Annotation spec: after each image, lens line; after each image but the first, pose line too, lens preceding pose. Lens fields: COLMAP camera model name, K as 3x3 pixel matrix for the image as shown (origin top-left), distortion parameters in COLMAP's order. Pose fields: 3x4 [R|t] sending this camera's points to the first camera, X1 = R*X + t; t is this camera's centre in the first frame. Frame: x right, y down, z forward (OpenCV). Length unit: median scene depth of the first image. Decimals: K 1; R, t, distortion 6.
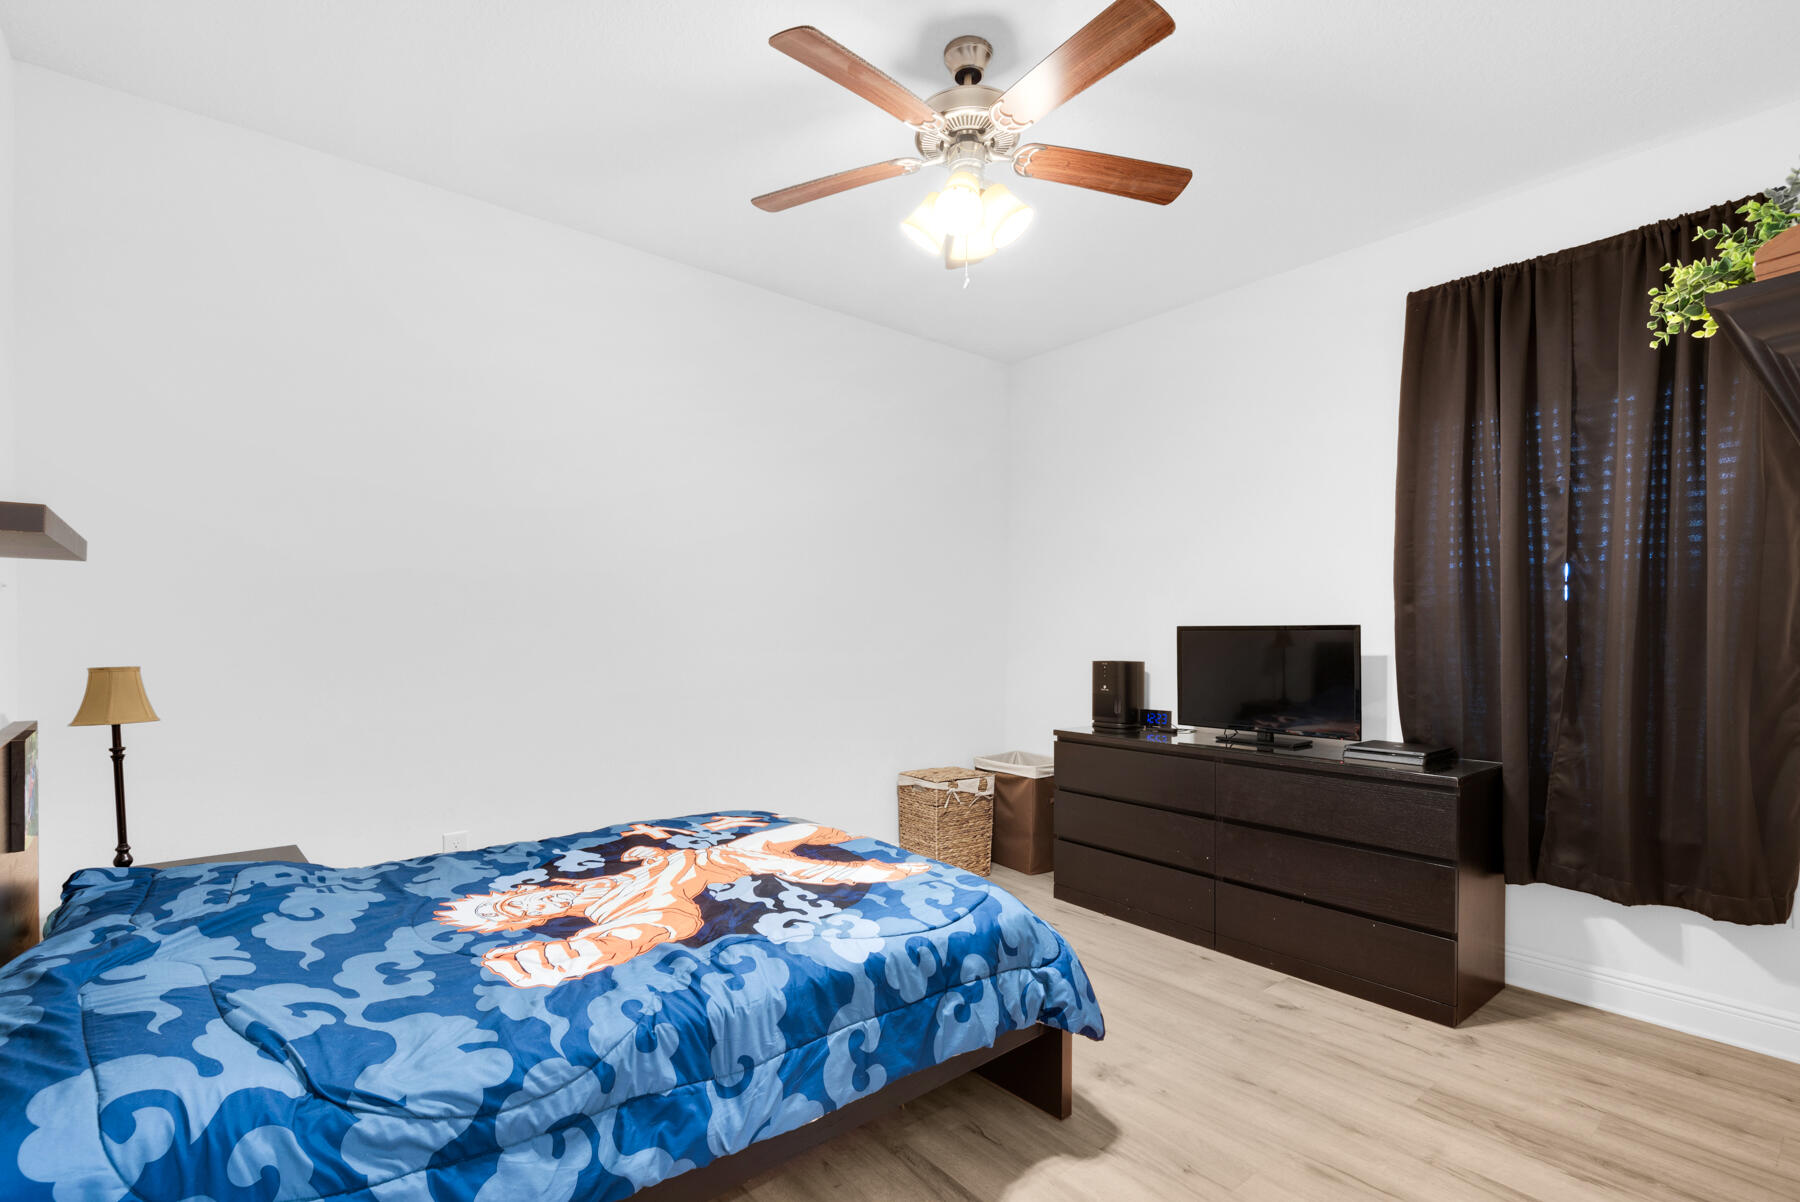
lens RADIAL K [[823.9, 0, 903.8], [0, 823.9, 604.2], [0, 0, 1]] dist [-0.000662, -0.001679]
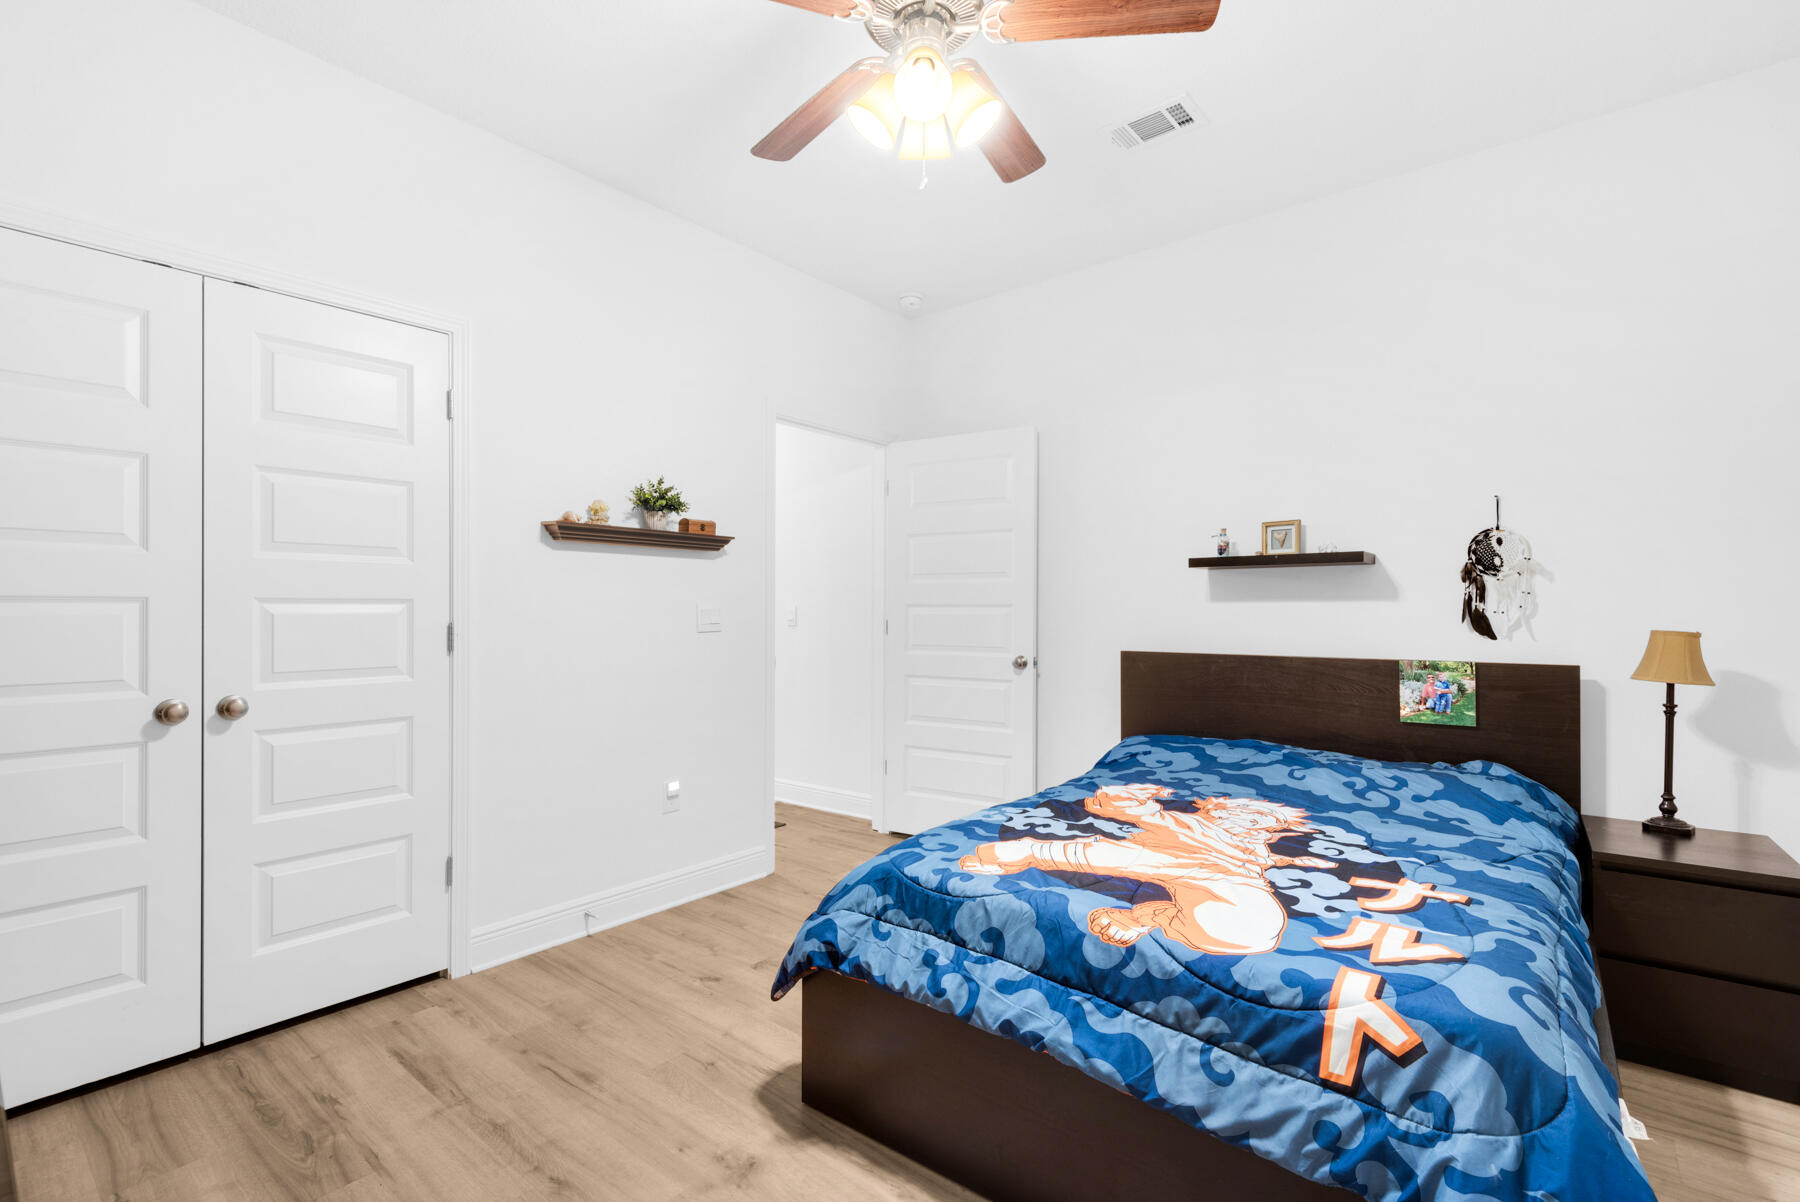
lens RADIAL K [[823.9, 0, 907.0], [0, 823.9, 605.9], [0, 0, 1]] dist [-0.000662, -0.001679]
pose [[-0.980758, -0.006763, -0.195108, 0.259919], [0.001242, 0.999163, -0.040876, 0.086283], [0.195221, -0.040332, -0.979930, 1.878345]]
